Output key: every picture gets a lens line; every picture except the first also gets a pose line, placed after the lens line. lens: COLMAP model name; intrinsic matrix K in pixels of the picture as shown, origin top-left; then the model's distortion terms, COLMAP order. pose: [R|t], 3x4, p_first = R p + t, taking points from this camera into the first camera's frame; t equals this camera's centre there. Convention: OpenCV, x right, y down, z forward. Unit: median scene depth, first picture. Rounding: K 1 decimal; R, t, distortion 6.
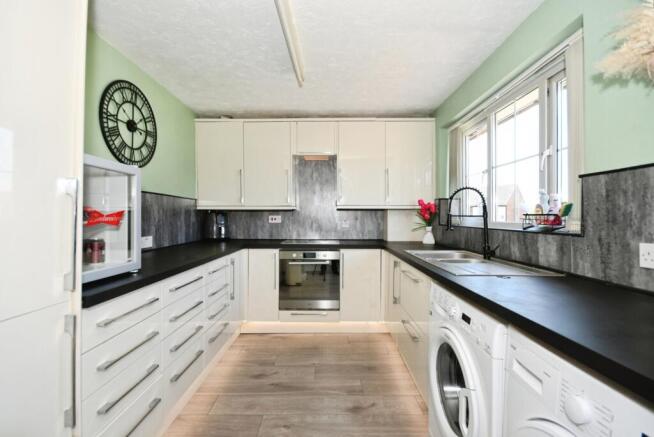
lens RADIAL K [[295.1, 0, 329.2], [0, 295.1, 217.4], [0, 0, 1]] dist [0.019237, -0.019264]
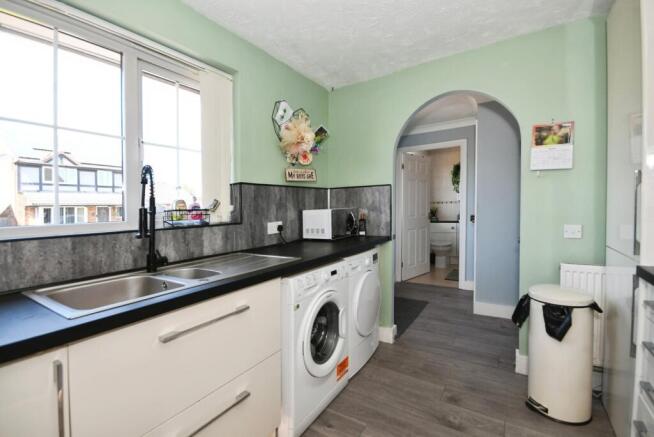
lens RADIAL K [[295.1, 0, 329.2], [0, 295.1, 217.4], [0, 0, 1]] dist [0.019237, -0.019264]
pose [[-0.841562, 0.004481, 0.540142, -0.167607], [0.027247, 0.999045, 0.034164, -0.003229], [-0.539473, 0.043469, -0.840880, 1.062979]]
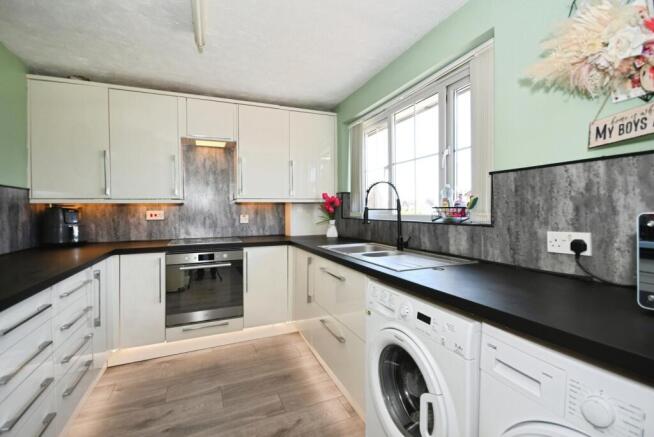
lens RADIAL K [[288.6, 0, 326.6], [0, 288.6, 210.7], [0, 0, 1]] dist [0.023432, -0.018285]
pose [[0.921890, -0.010943, 0.387298, -0.081017], [0.011397, 0.999934, 0.001126, -0.002617], [-0.387285, 0.003376, 0.921954, 0.119931]]
